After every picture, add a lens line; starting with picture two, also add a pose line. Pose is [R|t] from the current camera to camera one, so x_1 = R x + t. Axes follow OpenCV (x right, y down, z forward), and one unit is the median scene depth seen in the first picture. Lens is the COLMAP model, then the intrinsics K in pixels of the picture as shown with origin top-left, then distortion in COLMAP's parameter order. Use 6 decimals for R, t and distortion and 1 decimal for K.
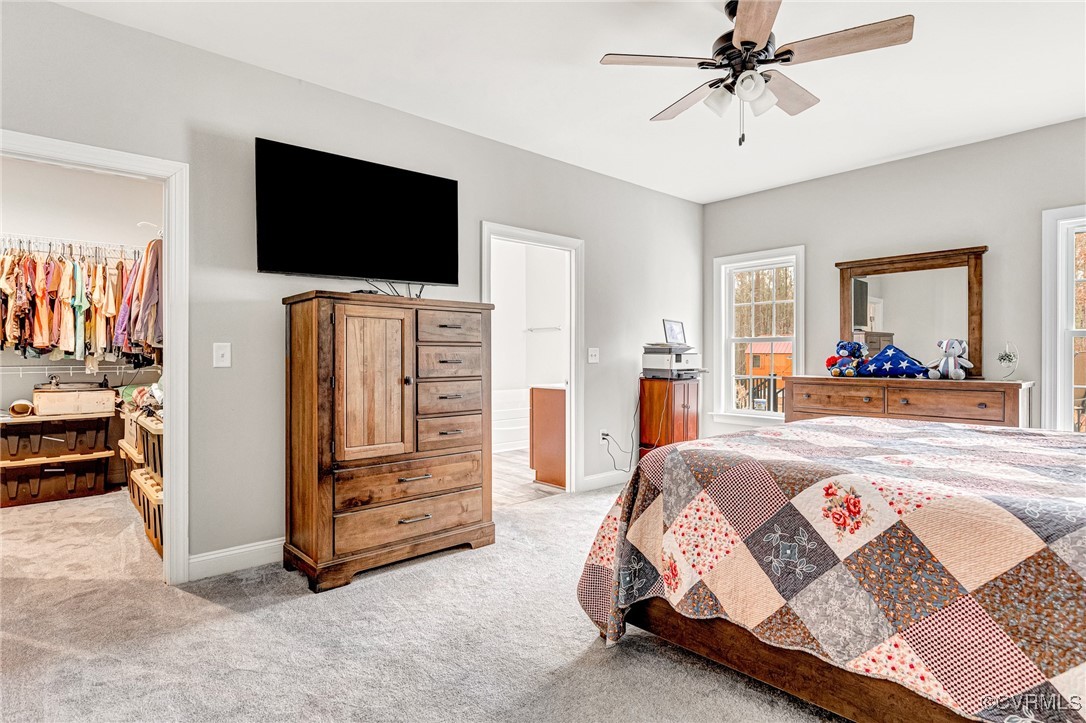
lens RADIAL K [[561.3, 0, 544.0], [0, 561.3, 359.1], [0, 0, 1]] dist [-0.001405, 0.001241]
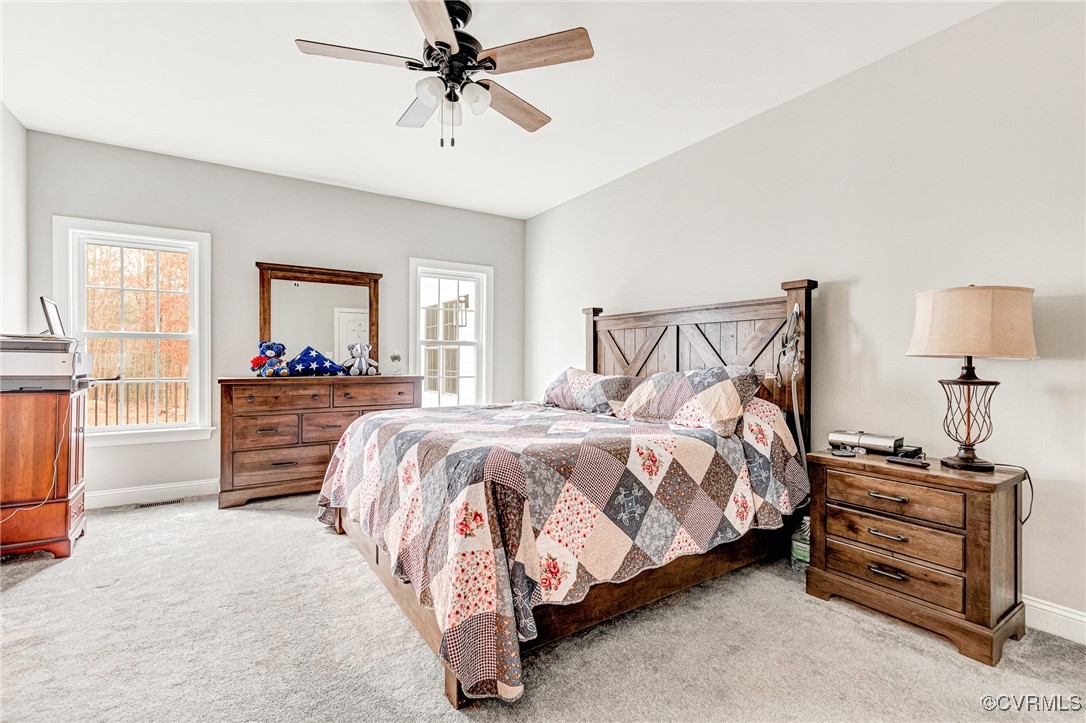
lens RADIAL K [[504.6, 0, 542.0], [0, 504.6, 357.3], [0, 0, 1]] dist [0.005349, 0.000288]
pose [[0.146363, 0.001227, 0.989230, -0.669436], [0.001520, 0.999998, -0.001466, -0.004219], [-0.989230, 0.001718, 0.146361, 0.880121]]
